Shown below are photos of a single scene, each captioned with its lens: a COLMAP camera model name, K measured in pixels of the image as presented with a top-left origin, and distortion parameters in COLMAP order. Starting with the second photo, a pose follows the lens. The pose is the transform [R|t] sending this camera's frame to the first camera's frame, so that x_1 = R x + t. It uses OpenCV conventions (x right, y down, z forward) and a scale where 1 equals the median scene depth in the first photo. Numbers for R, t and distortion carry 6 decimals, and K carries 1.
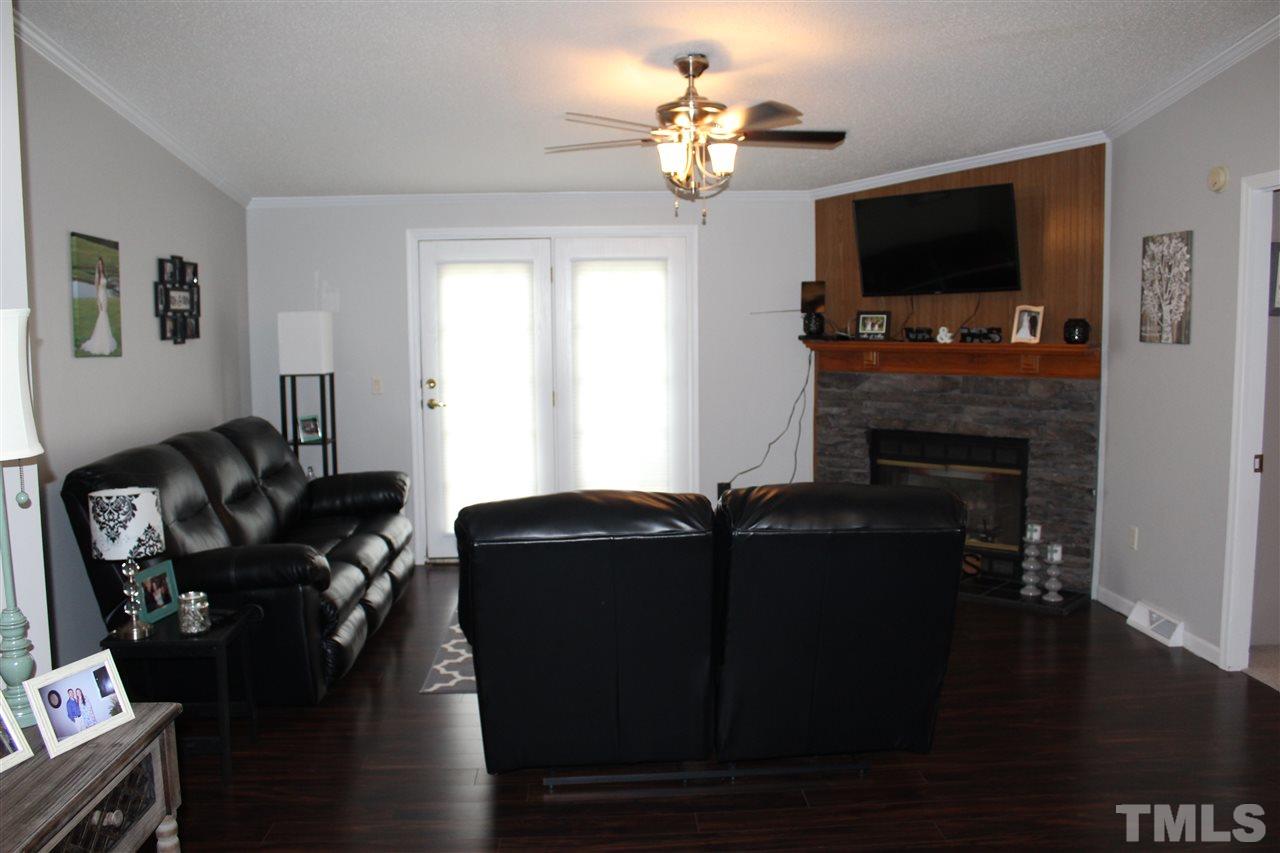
lens RADIAL K [[1089.5, 0, 636.9], [0, 1089.5, 437.5], [0, 0, 1]] dist [-0.190669, 0.178741]
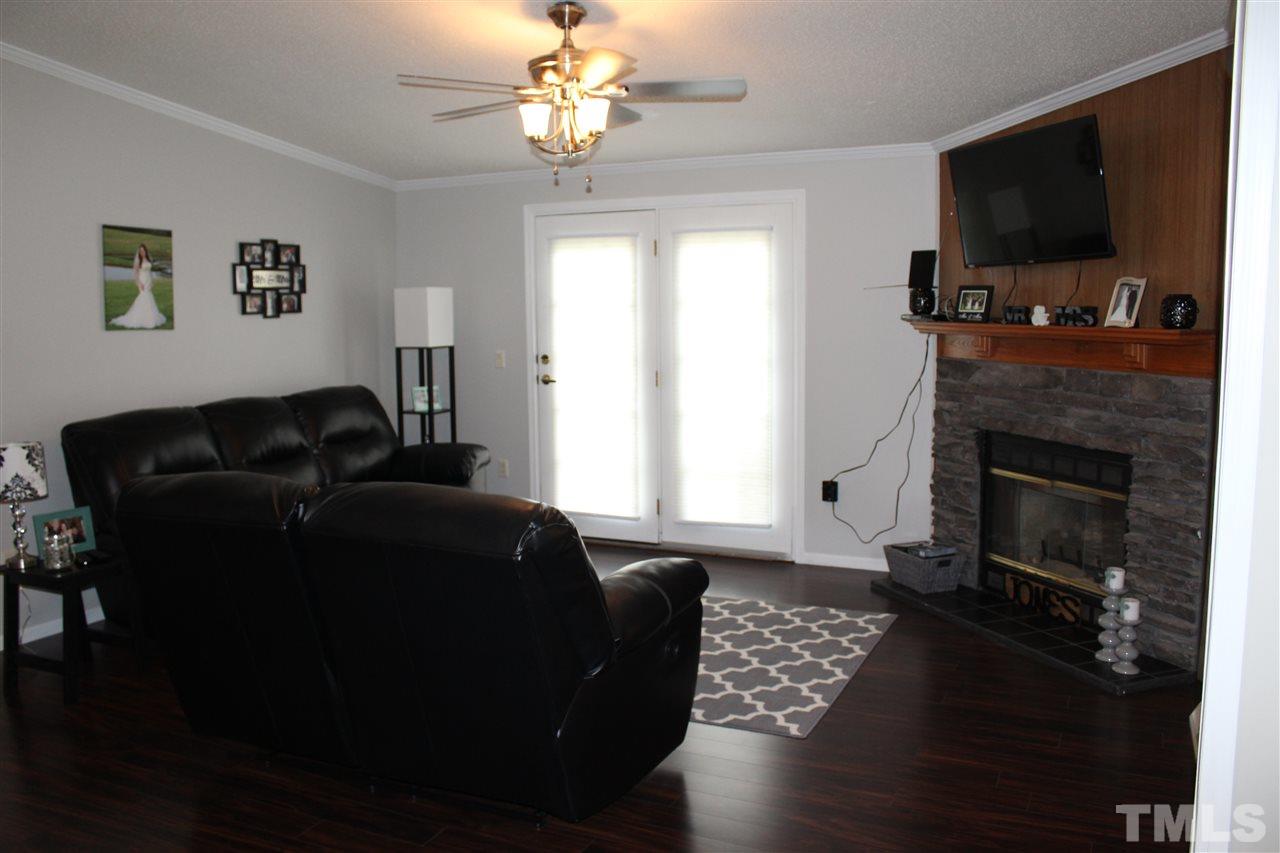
lens RADIAL K [[1089.5, 0, 636.9], [0, 1089.5, 437.5], [0, 0, 1]] dist [-0.190669, 0.178741]
pose [[0.876141, 0.060819, -0.478204, 0.410987], [-0.049132, 0.998110, 0.036923, -0.020910], [0.479545, -0.008854, 0.877472, 0.176181]]
